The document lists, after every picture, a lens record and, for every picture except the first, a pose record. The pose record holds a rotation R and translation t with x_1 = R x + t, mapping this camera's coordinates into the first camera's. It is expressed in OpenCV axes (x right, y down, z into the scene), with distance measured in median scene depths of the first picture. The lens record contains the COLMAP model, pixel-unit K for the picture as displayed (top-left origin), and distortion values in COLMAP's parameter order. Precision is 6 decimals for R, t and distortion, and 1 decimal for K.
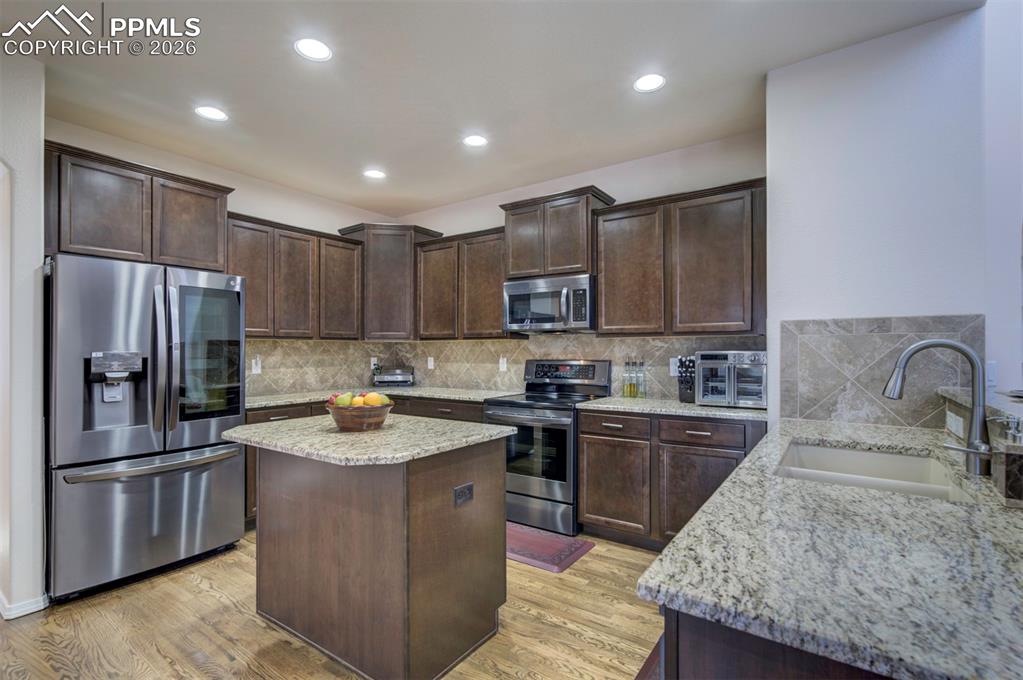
lens RADIAL K [[479.8, 0, 487.5], [0, 479.8, 349.2], [0, 0, 1]] dist [0.003731, 0.005857]
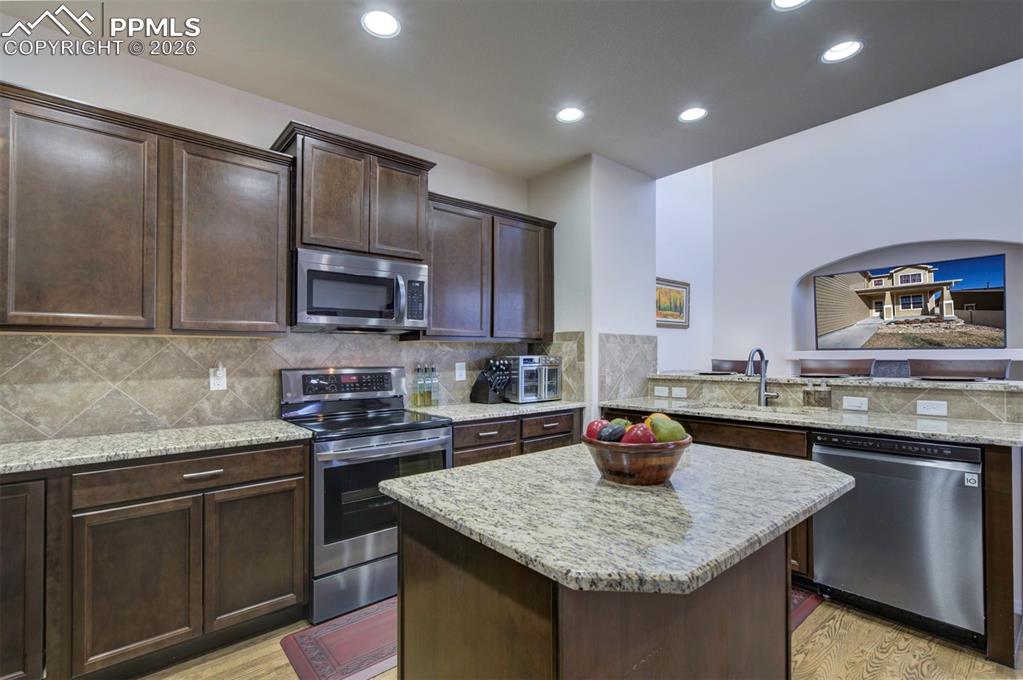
lens RADIAL K [[479.8, 0, 530.7], [0, 479.8, 355.3], [0, 0, 1]] dist [0.003731, 0.005857]
pose [[0.218687, 0.003191, 0.975790, -0.604846], [0.003047, 0.999988, -0.003953, 0.008190], [-0.975790, 0.003838, 0.218674, 0.661468]]
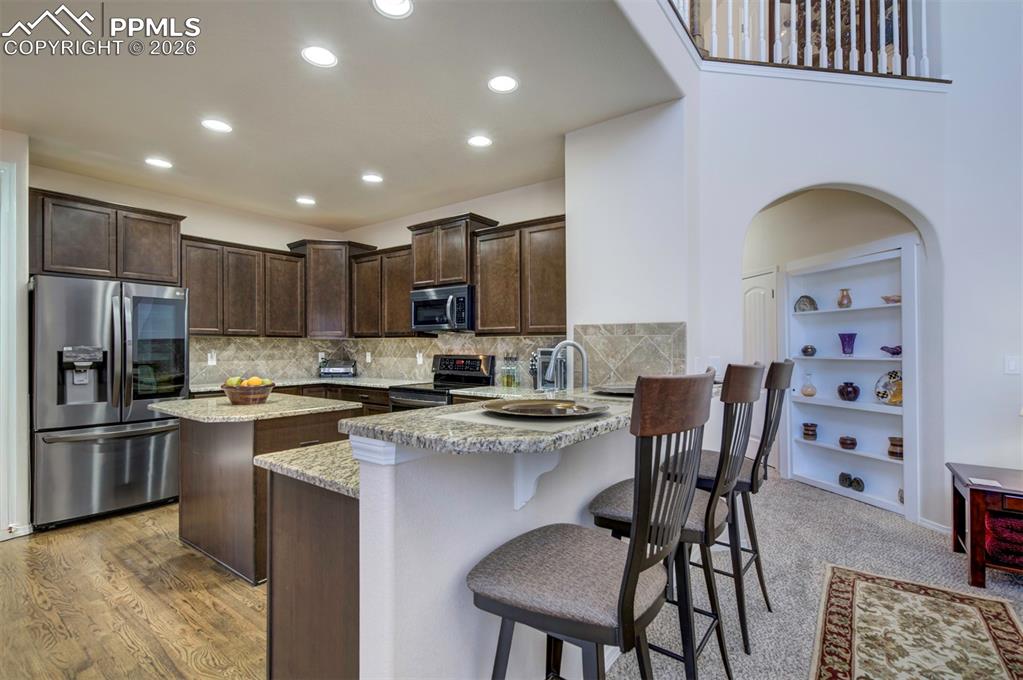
lens RADIAL K [[479.8, 0, 485.4], [0, 479.8, 349.6], [0, 0, 1]] dist [0.003731, 0.005857]
pose [[0.999284, 0.004297, -0.037591, 0.313387], [-0.003996, 0.999959, 0.008077, -0.000949], [0.037624, -0.007921, 0.999261, -0.233692]]
